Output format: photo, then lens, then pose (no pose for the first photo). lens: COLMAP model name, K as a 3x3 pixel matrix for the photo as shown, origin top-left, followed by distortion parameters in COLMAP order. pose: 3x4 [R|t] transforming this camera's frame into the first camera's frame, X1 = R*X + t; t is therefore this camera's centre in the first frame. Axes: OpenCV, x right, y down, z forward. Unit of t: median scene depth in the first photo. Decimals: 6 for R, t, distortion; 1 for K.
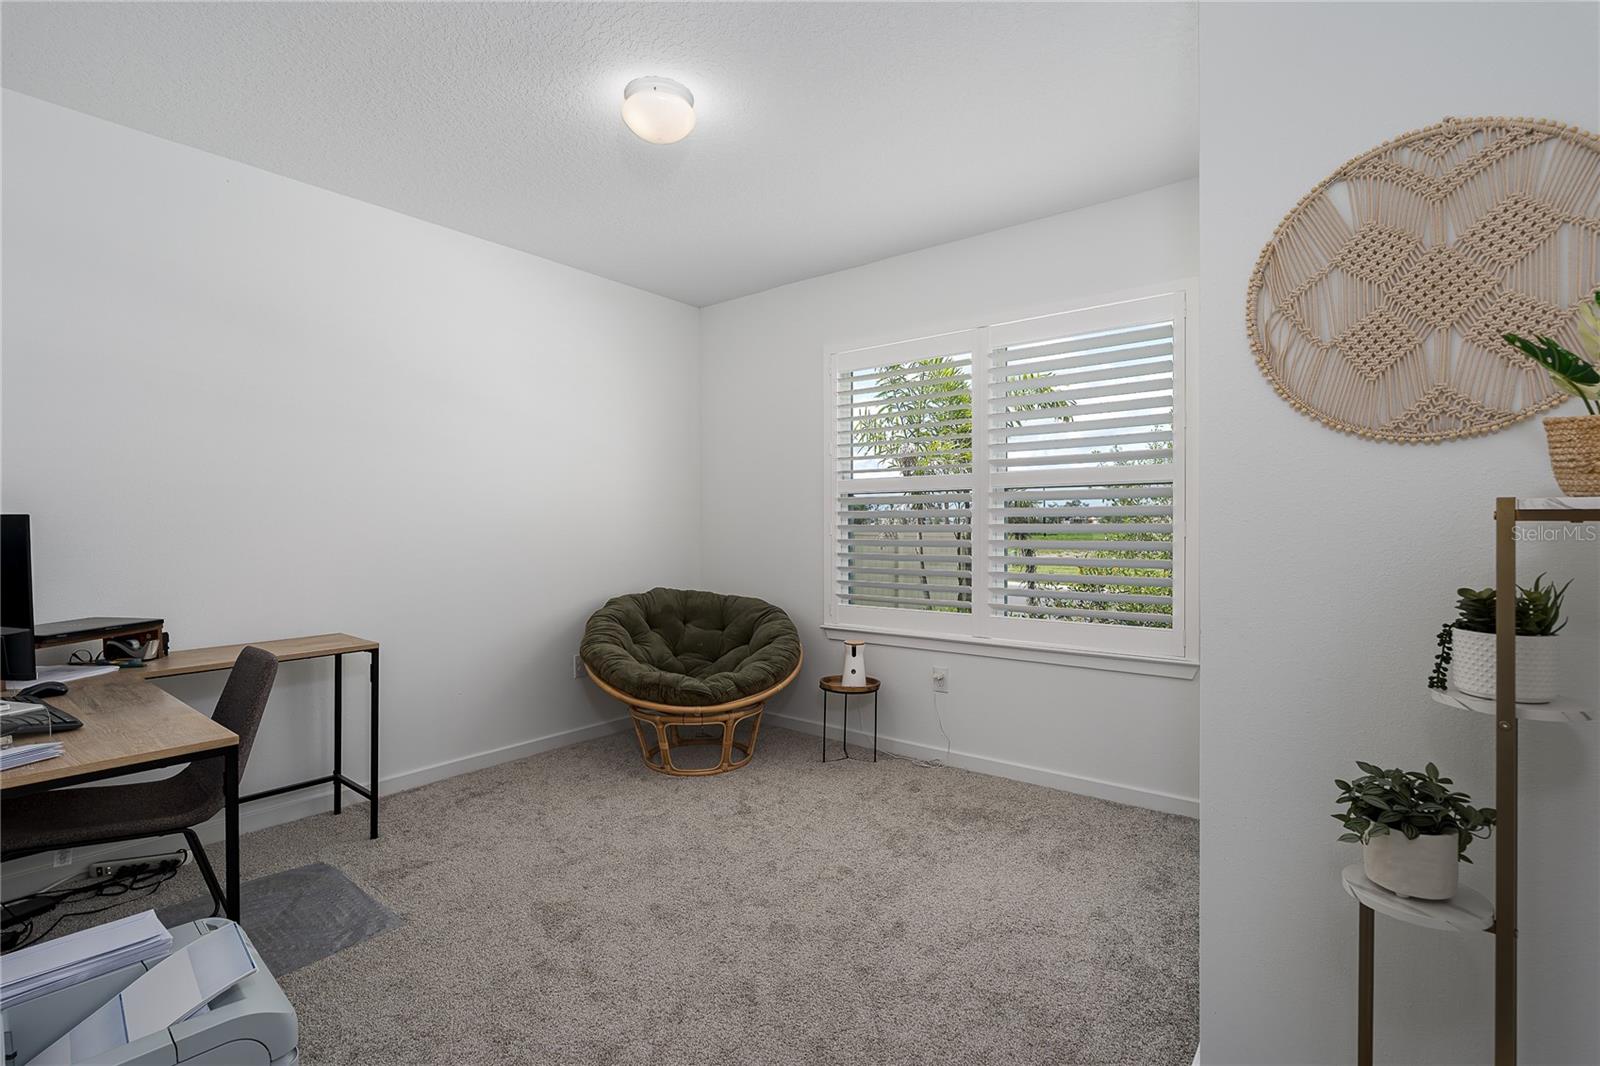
lens RADIAL K [[680.9, 0, 803.2], [0, 680.9, 539.9], [0, 0, 1]] dist [0.005317, 0.000659]
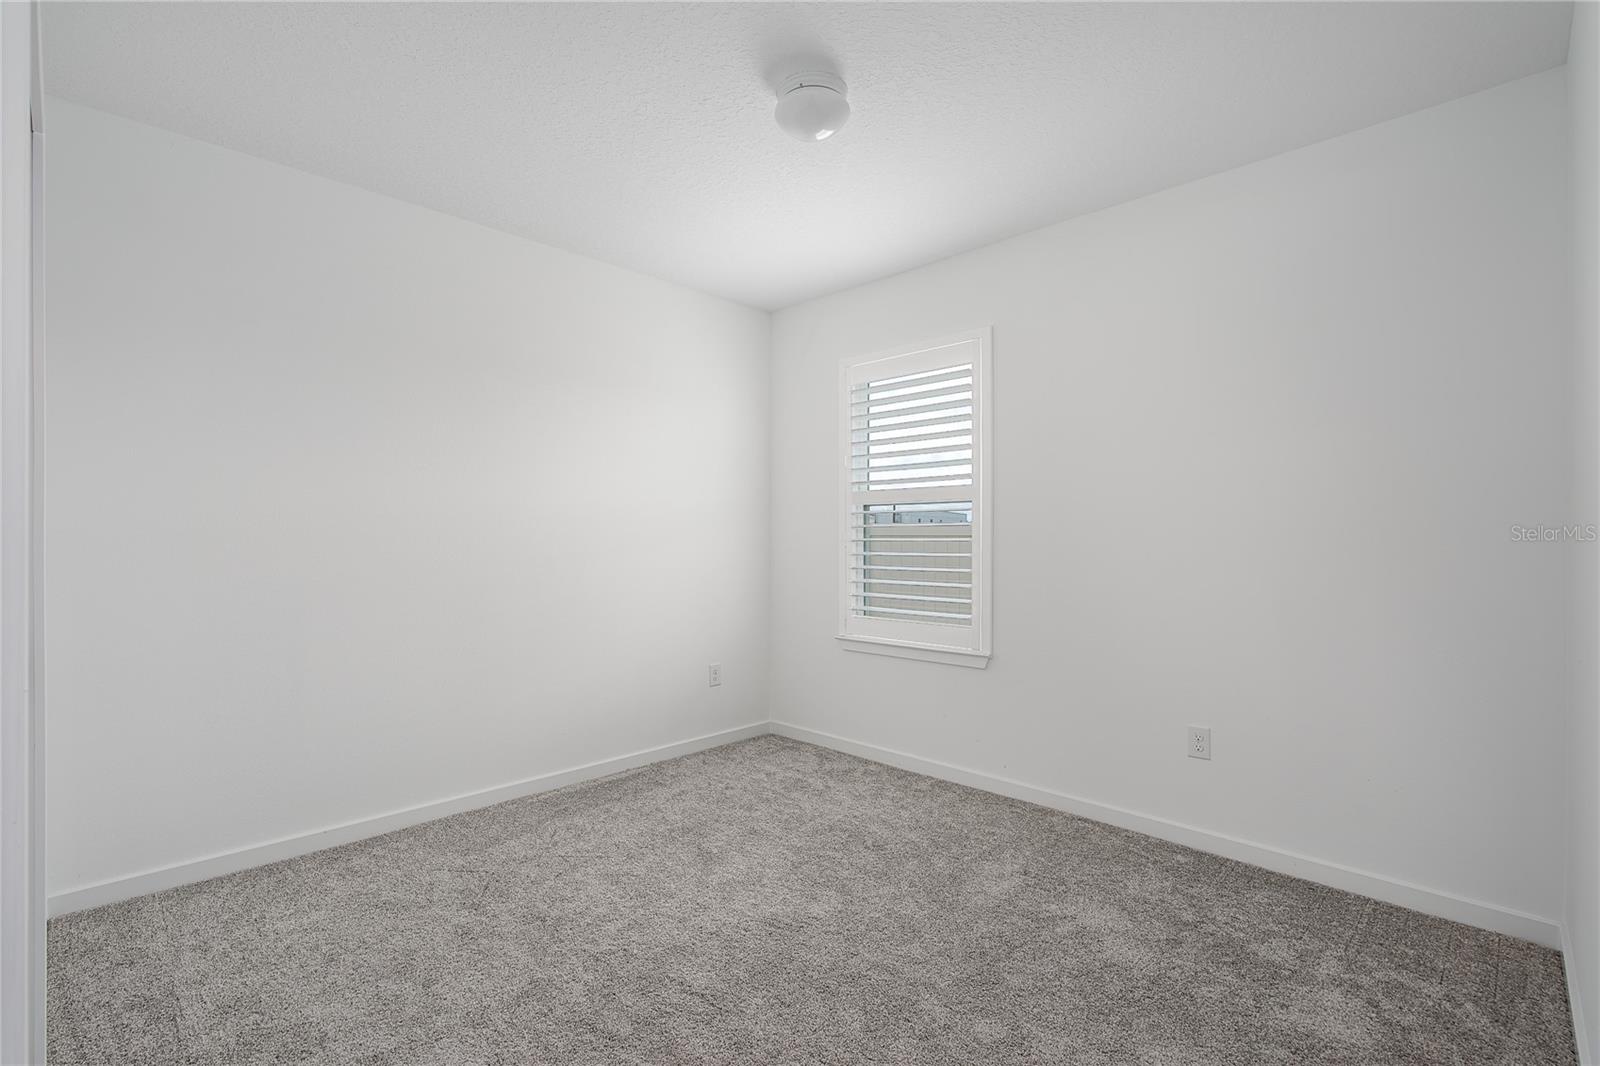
lens RADIAL K [[730.2, 0, 796.2], [0, 730.2, 527.6], [0, 0, 1]] dist [0.001274, -0.000553]
pose [[0.993988, 0.006334, -0.109307, 0.097093], [-0.010036, 0.999393, -0.033358, 0.001861], [0.109030, 0.034255, 0.993448, -0.074462]]
